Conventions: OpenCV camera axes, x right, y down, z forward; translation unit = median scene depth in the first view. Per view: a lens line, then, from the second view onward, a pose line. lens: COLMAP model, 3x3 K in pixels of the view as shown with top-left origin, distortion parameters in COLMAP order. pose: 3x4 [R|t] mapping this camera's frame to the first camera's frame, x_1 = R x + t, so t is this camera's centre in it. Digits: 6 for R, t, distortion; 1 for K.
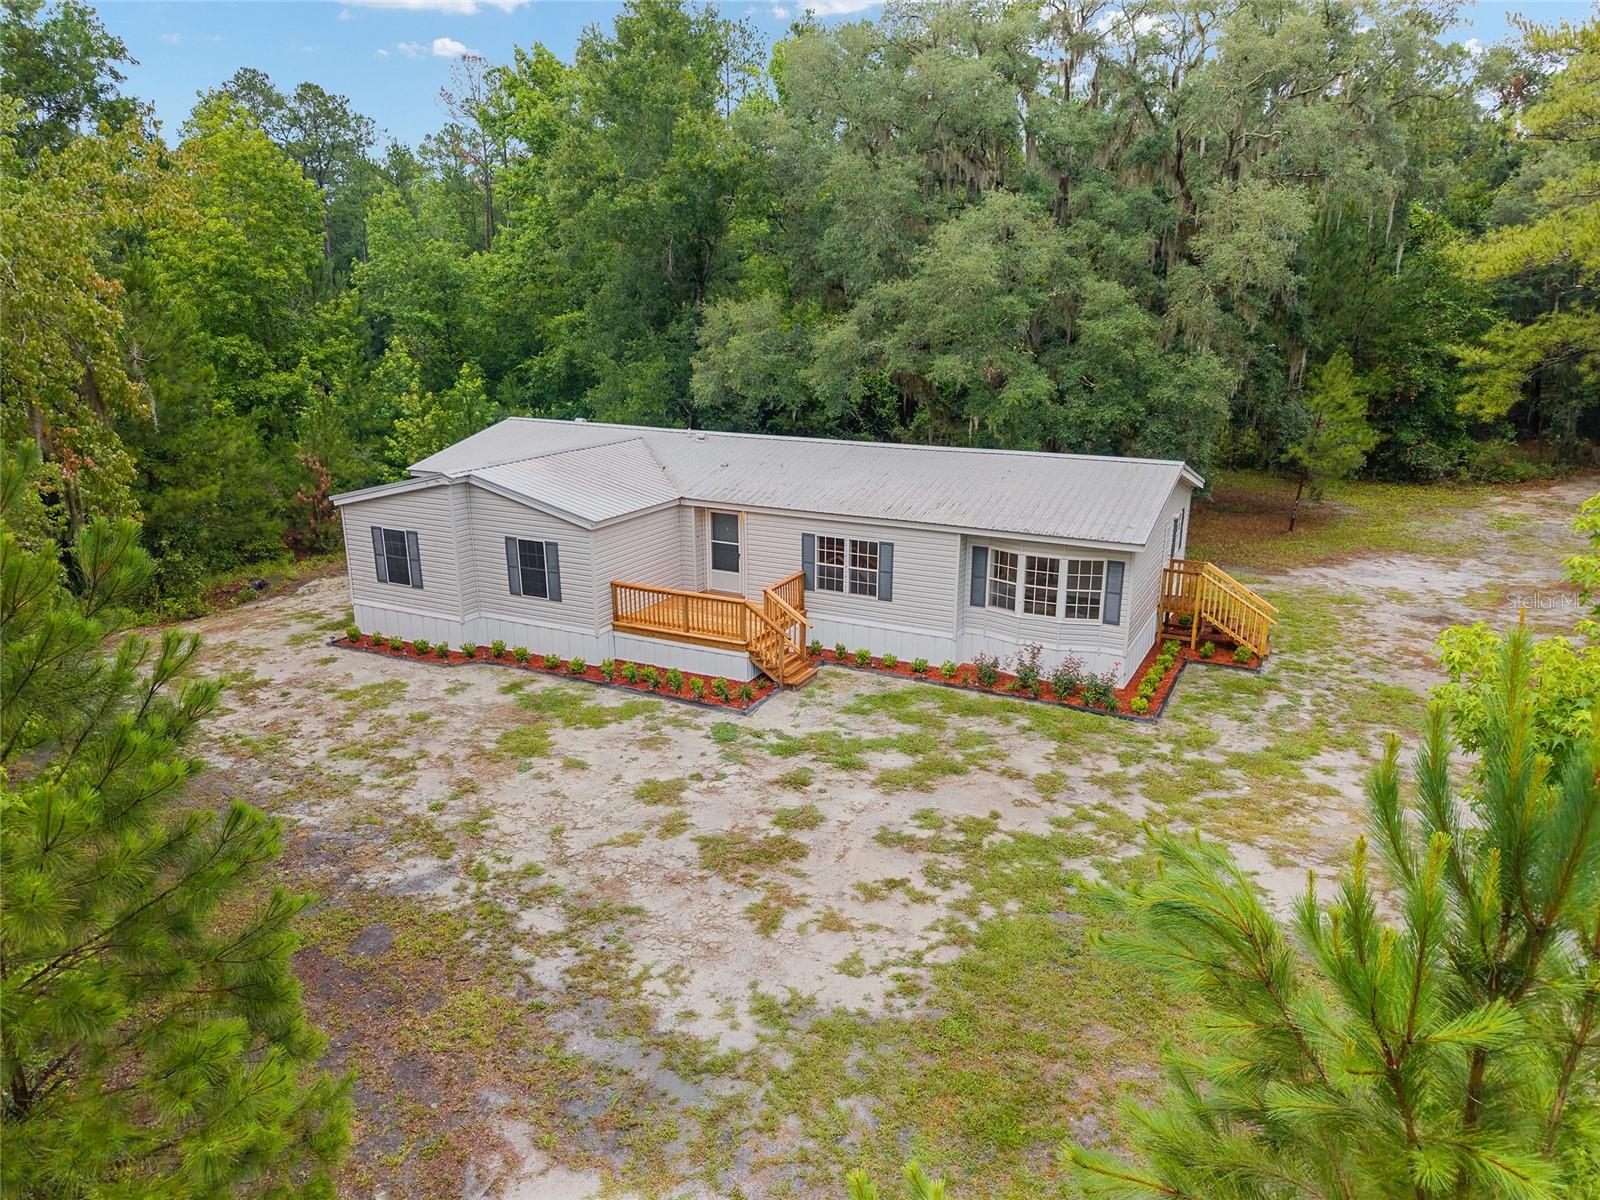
lens RADIAL K [[1070.1, 0, 805.8], [0, 1070.1, 599.0], [0, 0, 1]] dist [0.018675, -0.021315]
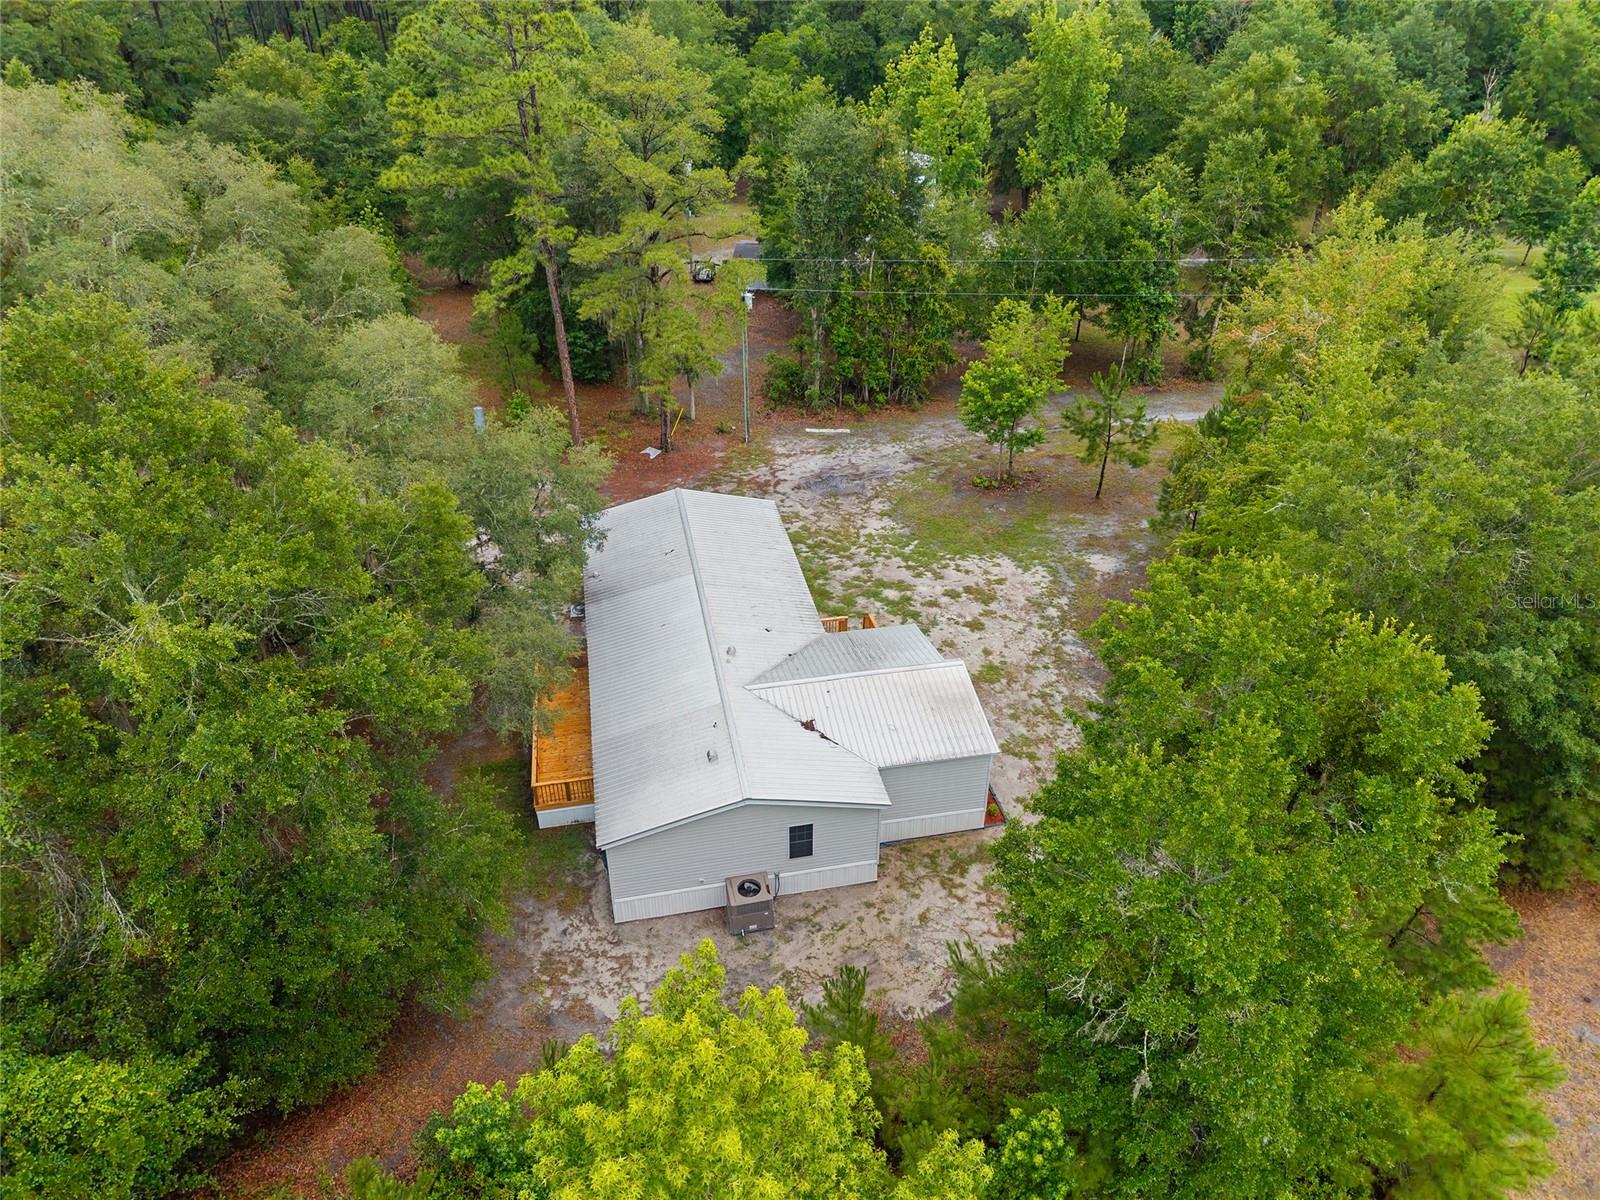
lens RADIAL K [[1070.1, 0, 785.7], [0, 1070.1, 587.7], [0, 0, 1]] dist [0.018675, -0.021315]
pose [[-0.608963, -0.416093, 0.675300, -1.249032], [0.222532, 0.727551, 0.648960, -1.319072], [-0.761343, 0.545469, -0.350458, 1.783363]]
